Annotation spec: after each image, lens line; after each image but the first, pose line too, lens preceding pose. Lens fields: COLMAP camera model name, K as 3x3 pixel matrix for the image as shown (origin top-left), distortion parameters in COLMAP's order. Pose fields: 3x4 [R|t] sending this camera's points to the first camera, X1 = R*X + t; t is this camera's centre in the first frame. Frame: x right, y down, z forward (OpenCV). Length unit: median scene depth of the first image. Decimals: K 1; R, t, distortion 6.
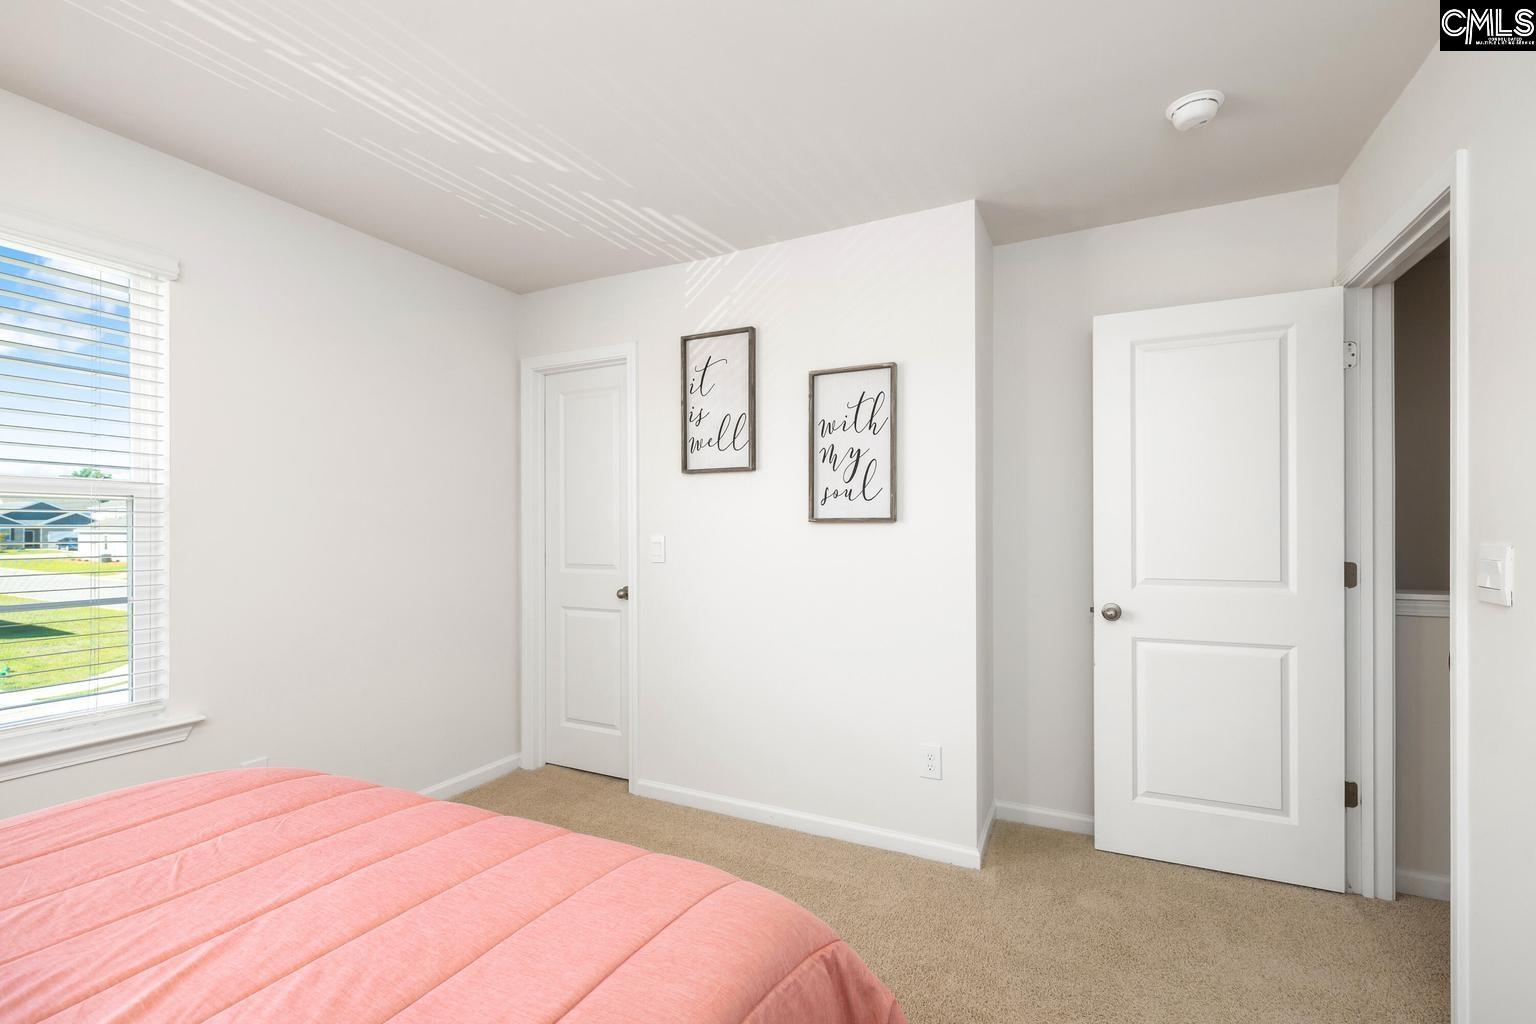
lens RADIAL K [[666.3, 0, 781.8], [0, 666.3, 525.5], [0, 0, 1]] dist [0.001680, 0.001195]
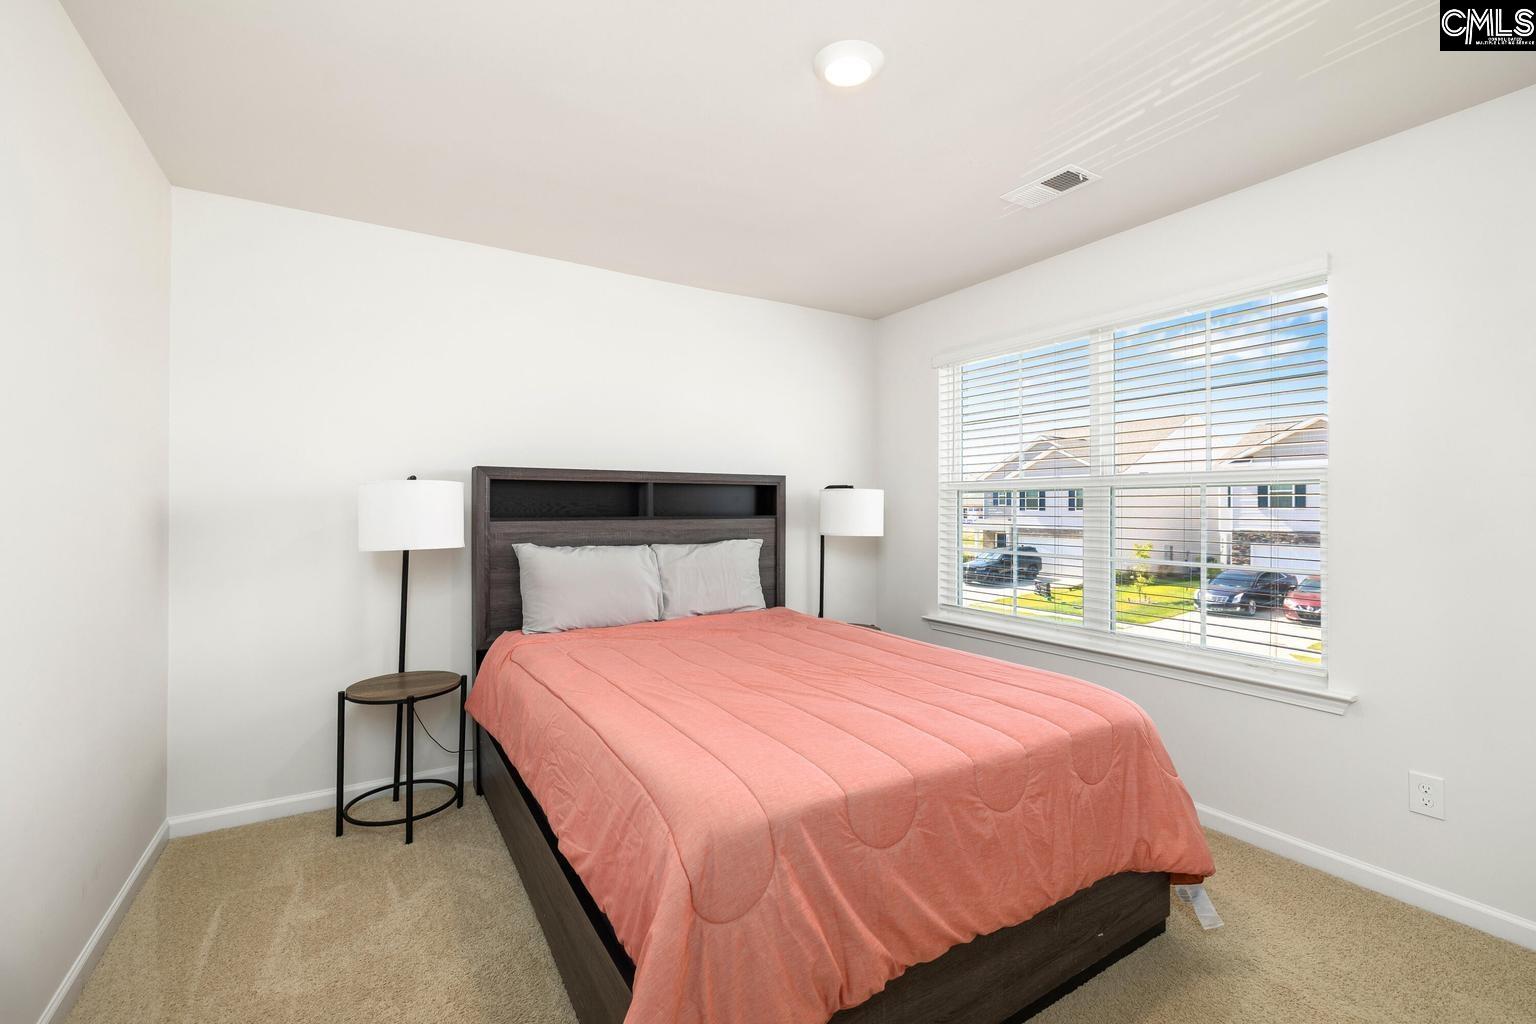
lens RADIAL K [[646.4, 0, 783.5], [0, 646.4, 505.7], [0, 0, 1]] dist [-0.000246, -0.000691]
pose [[-0.512282, -0.003702, -0.858809, 0.827025], [0.000993, 0.999987, -0.004903, -0.004172], [0.858817, -0.003364, -0.512272, 1.472637]]
